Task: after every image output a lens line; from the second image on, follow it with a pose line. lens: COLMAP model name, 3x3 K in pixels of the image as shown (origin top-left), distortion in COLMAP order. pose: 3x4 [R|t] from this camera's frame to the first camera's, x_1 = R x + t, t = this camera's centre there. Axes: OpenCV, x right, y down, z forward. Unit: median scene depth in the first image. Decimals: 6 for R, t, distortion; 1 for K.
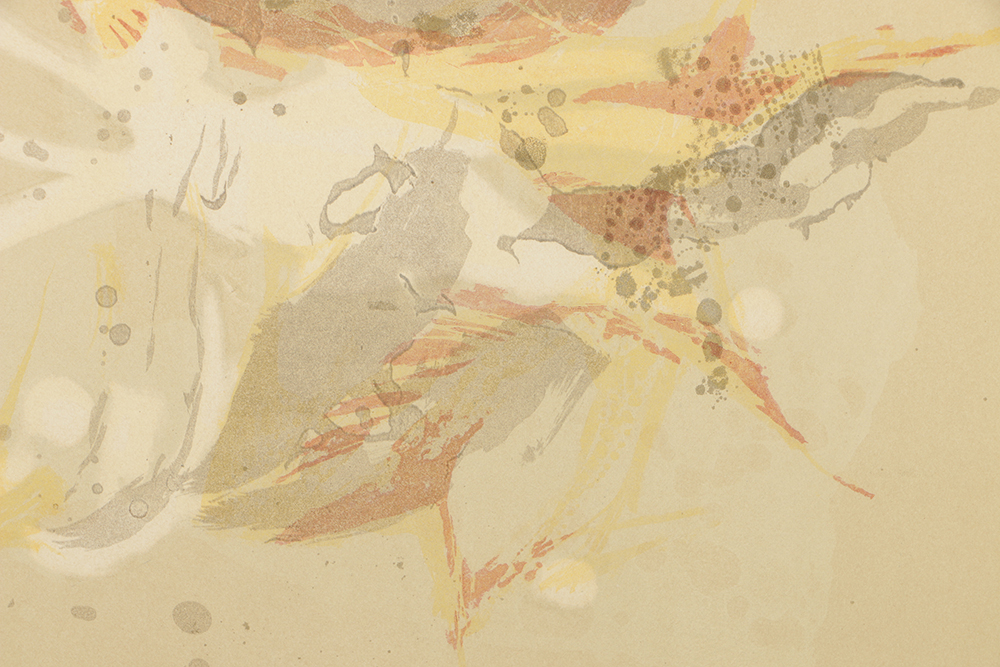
lens RADIAL K [[3277.1, 0, 500.3], [0, 3277.1, 333.6], [0, 0, 1]] dist [0.391427, 0.000000]
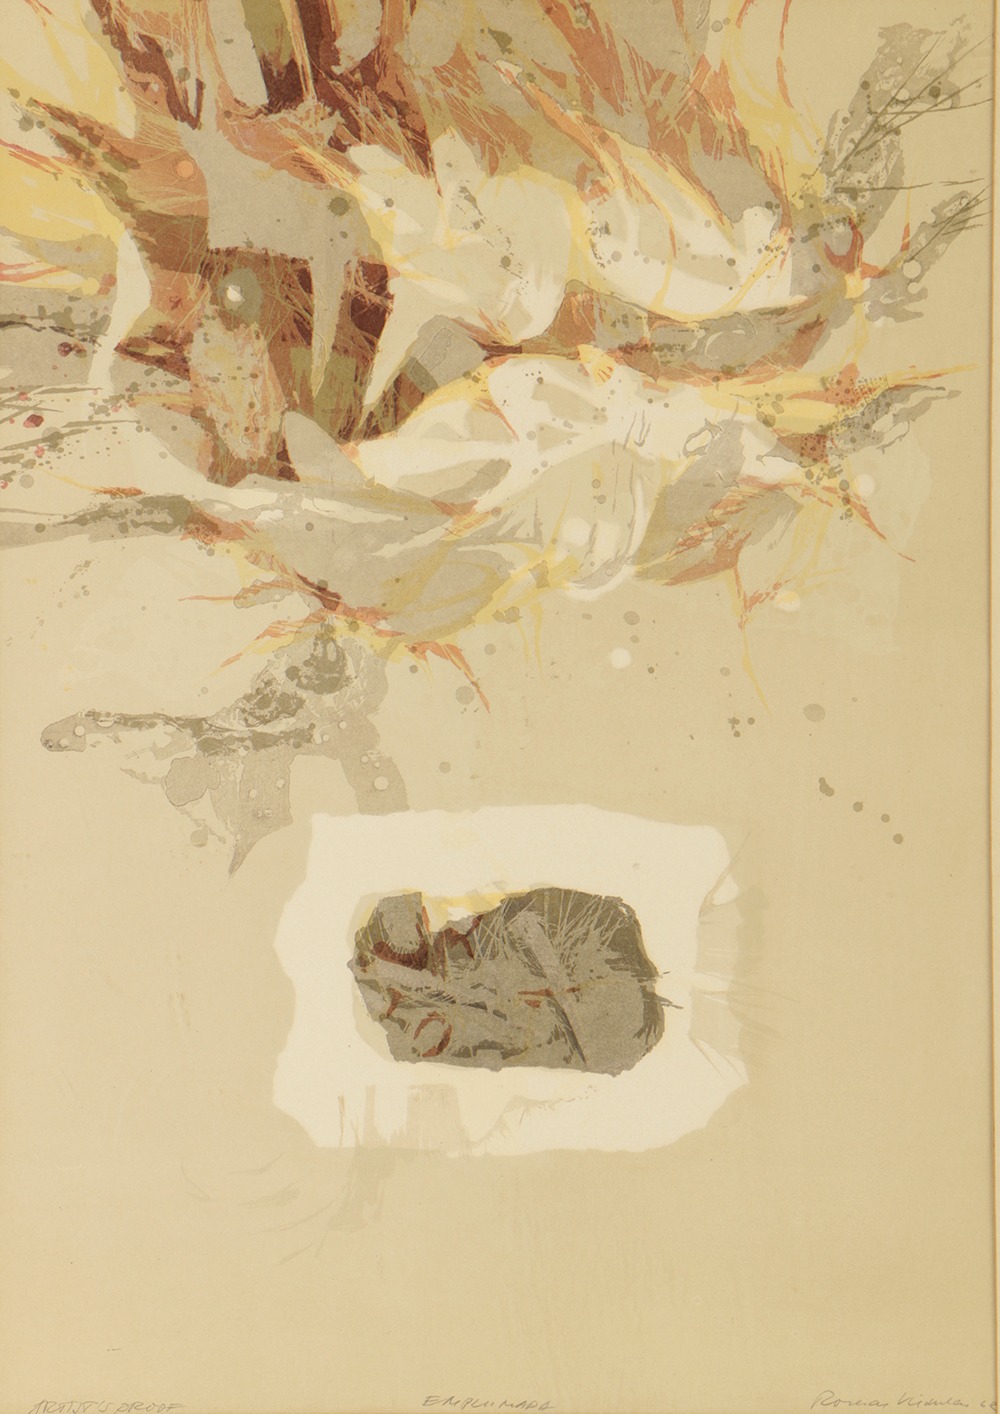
lens RADIAL K [[9047.8, 0, 499.8], [0, 9047.8, 706.8], [0, 0, 1]] dist [0.841690, 0.000000]
pose [[0.999650, -0.021035, -0.016067, -0.086572], [0.020151, 0.998371, -0.053380, 0.510188], [0.017164, 0.053037, 0.998445, -5.687065]]
